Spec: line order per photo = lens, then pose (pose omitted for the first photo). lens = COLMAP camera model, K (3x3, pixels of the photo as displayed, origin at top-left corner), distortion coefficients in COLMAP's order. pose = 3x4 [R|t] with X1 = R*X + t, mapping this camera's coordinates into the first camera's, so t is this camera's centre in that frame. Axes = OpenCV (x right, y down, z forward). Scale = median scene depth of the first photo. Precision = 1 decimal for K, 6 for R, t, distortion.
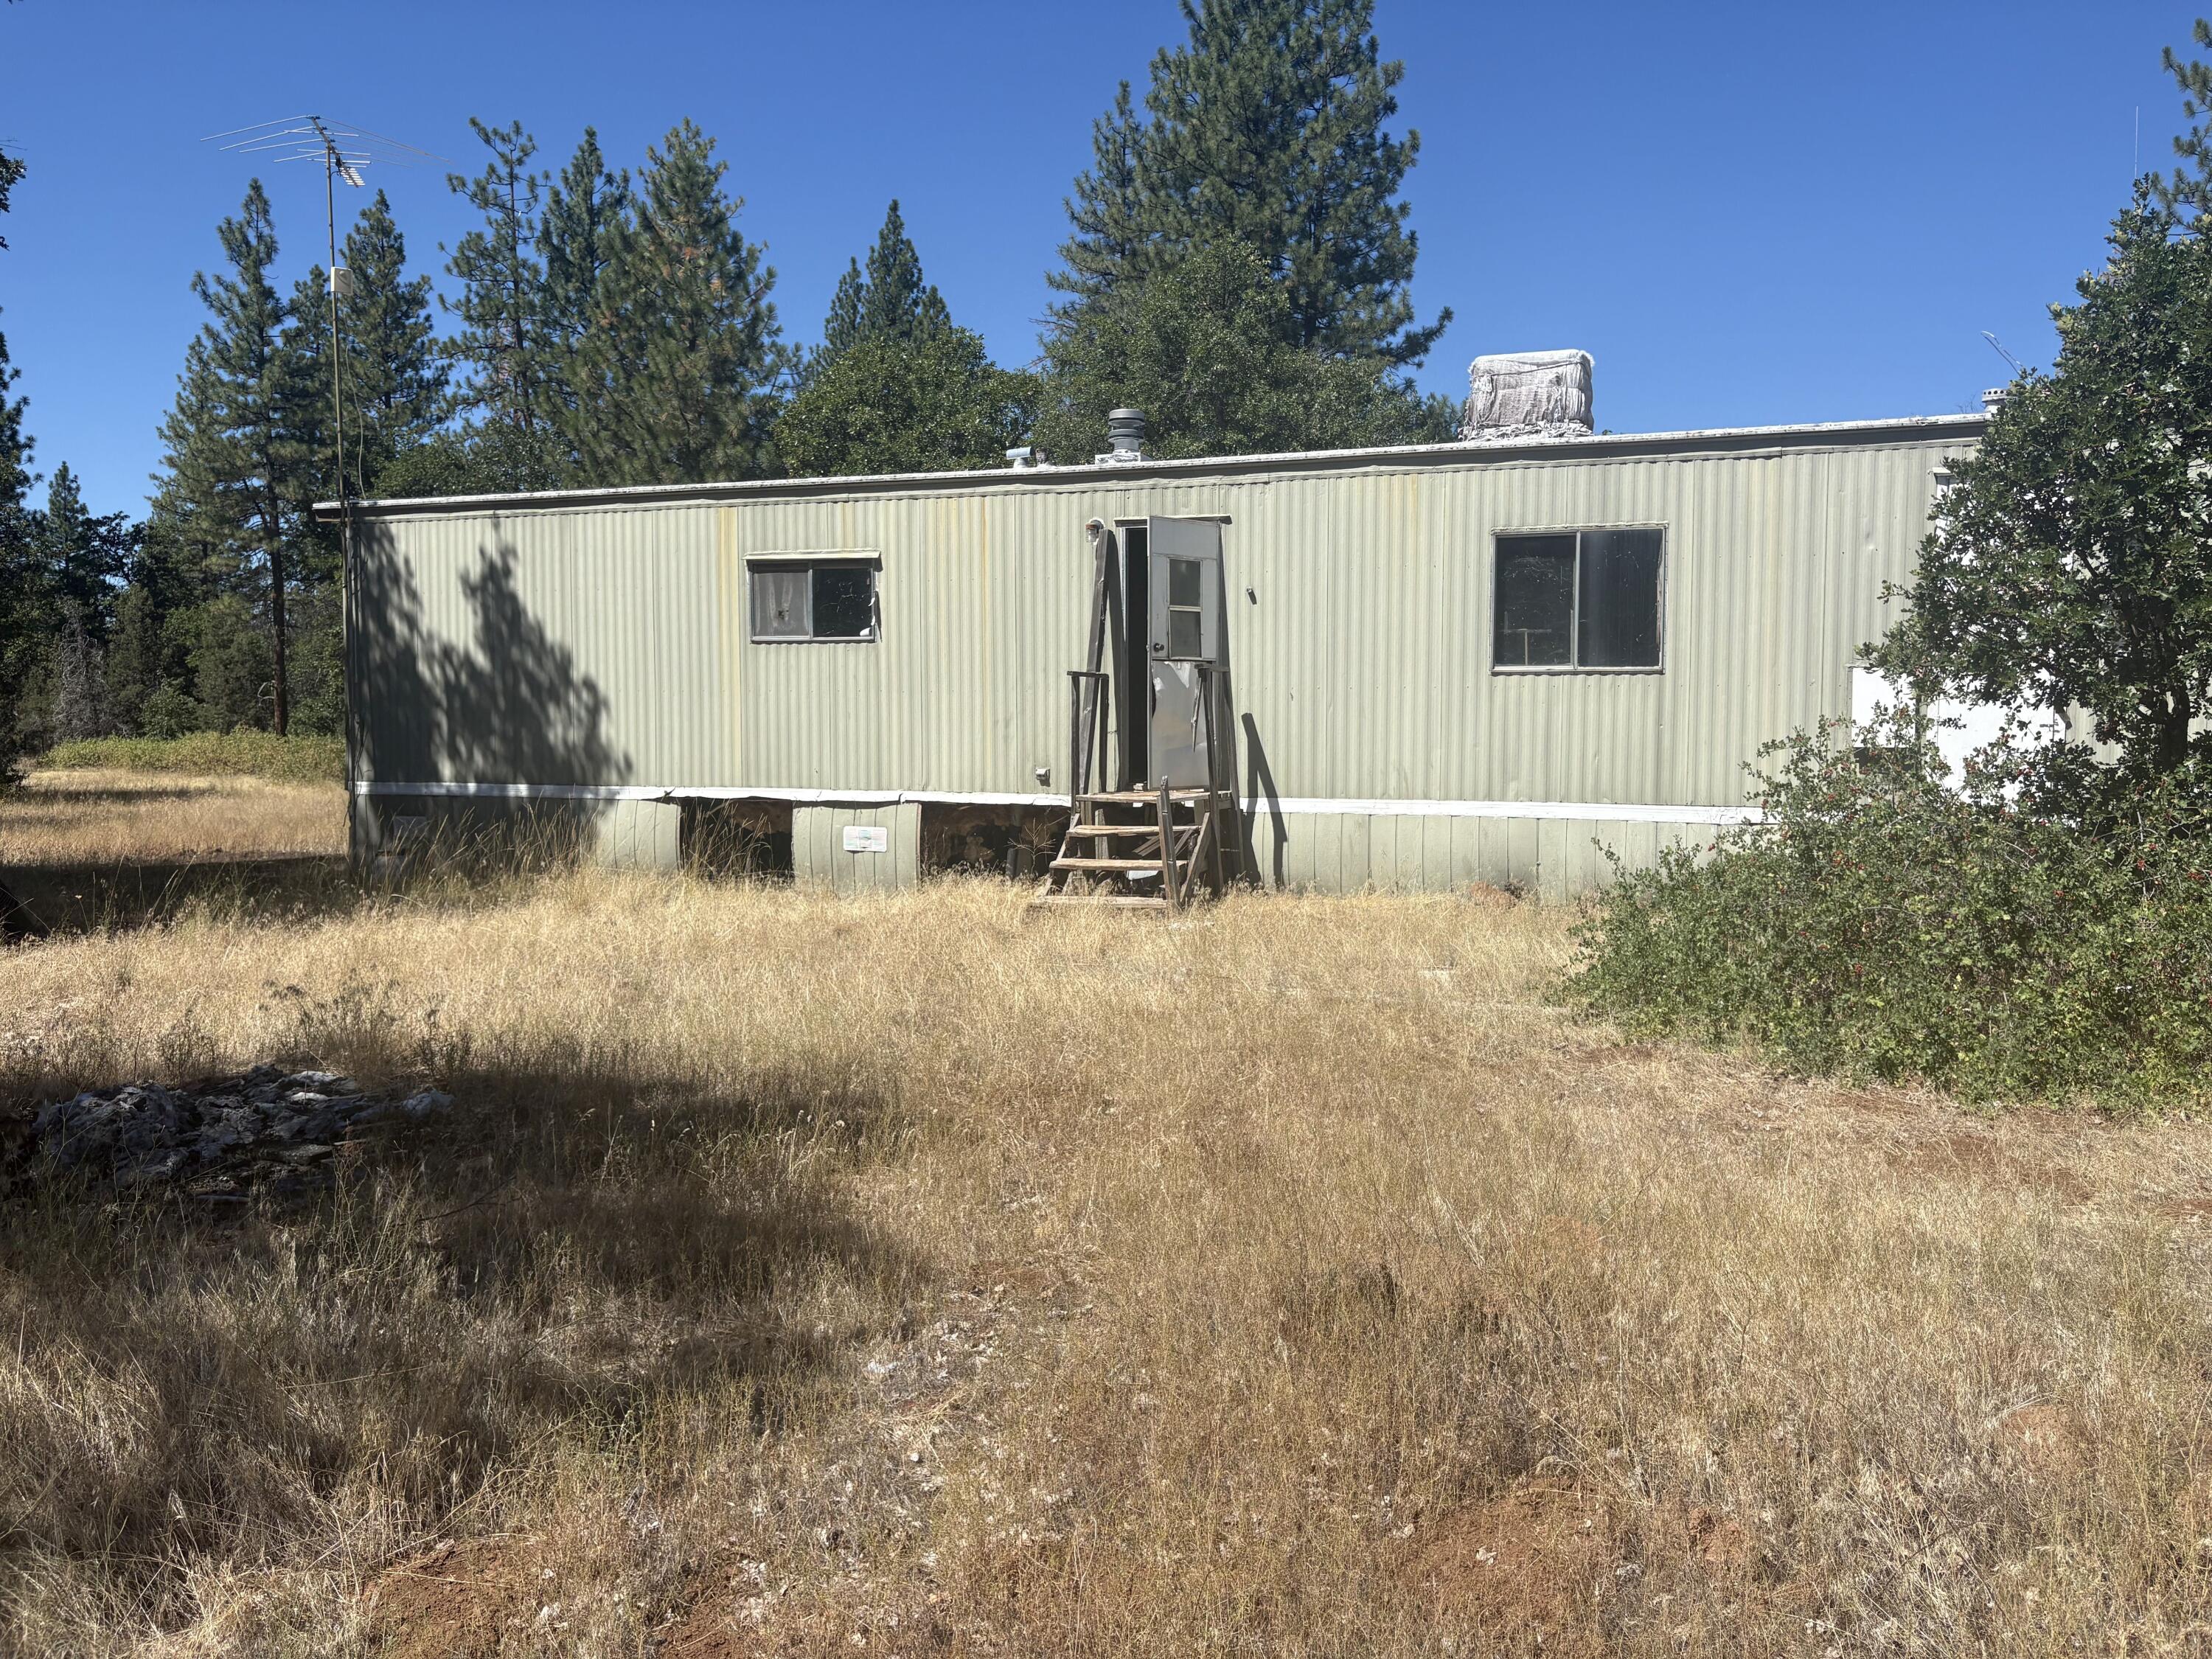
lens RADIAL K [[1699.9, 0, 1106.0], [0, 1699.9, 829.5], [0, 0, 1]] dist [0.068410, 0.001592]
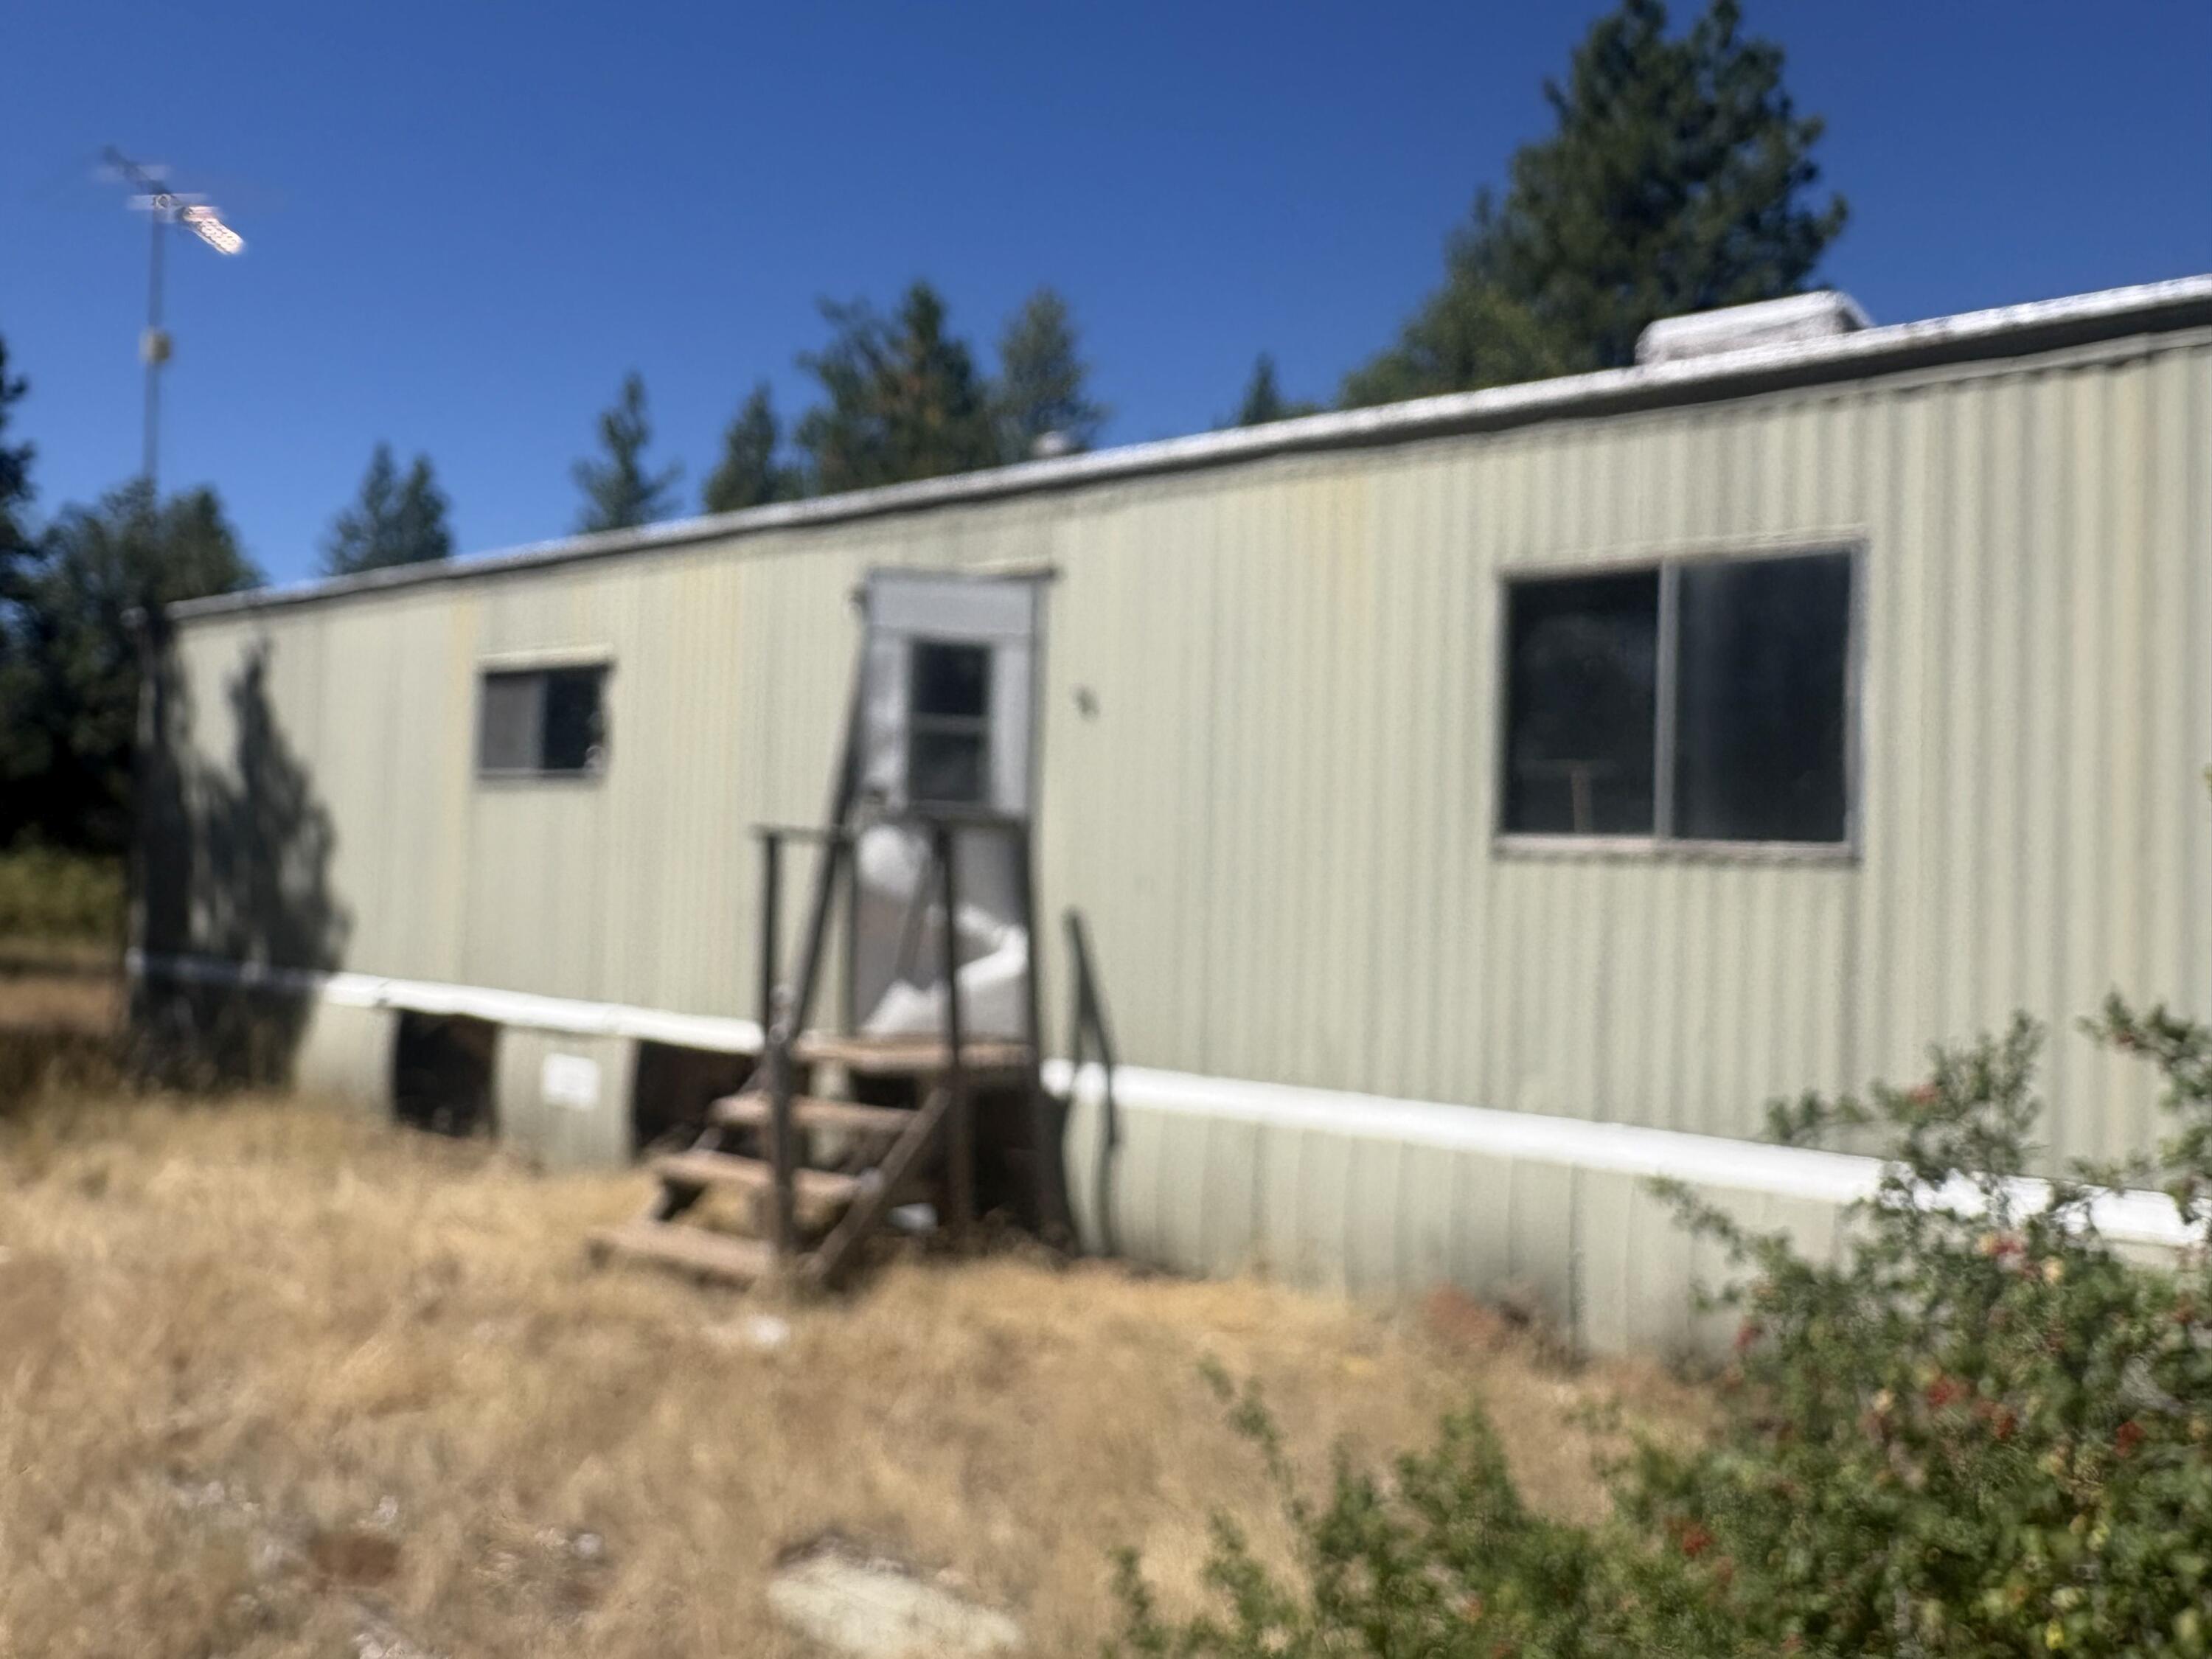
lens RADIAL K [[1586.3, 0, 1106.0], [0, 1586.3, 829.5], [0, 0, 1]] dist [0.037207, -0.002761]
pose [[0.944709, 0.016484, -0.327496, 0.263455], [-0.050148, 0.994250, -0.094616, -0.047497], [0.324053, 0.105807, 0.940103, 0.514937]]
